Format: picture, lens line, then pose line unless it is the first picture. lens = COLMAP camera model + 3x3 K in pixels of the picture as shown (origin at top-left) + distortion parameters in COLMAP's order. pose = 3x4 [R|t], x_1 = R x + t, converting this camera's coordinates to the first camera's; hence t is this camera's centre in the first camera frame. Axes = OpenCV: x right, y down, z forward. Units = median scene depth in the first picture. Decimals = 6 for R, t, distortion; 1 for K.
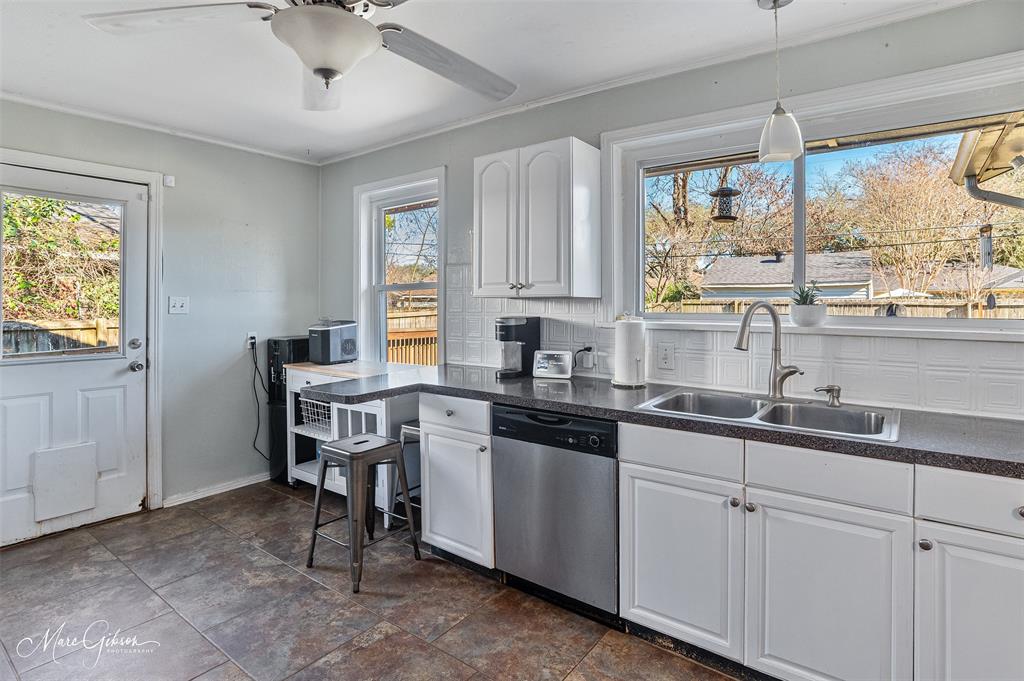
lens RADIAL K [[534.4, 0, 508.4], [0, 534.4, 314.8], [0, 0, 1]] dist [-0.042502, 0.017587]
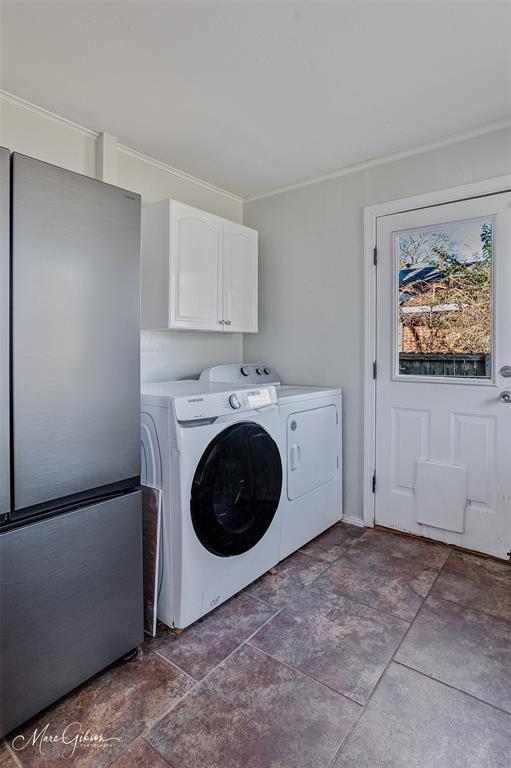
lens RADIAL K [[400.8, 0, 254.2], [0, 400.8, 362.0], [0, 0, 1]] dist [-0.042502, 0.017587]
pose [[0.000166, 0.029984, -0.999550, -0.055541], [-0.016746, 0.999410, 0.029977, 0.029048], [0.999860, 0.016733, 0.000668, 0.610246]]
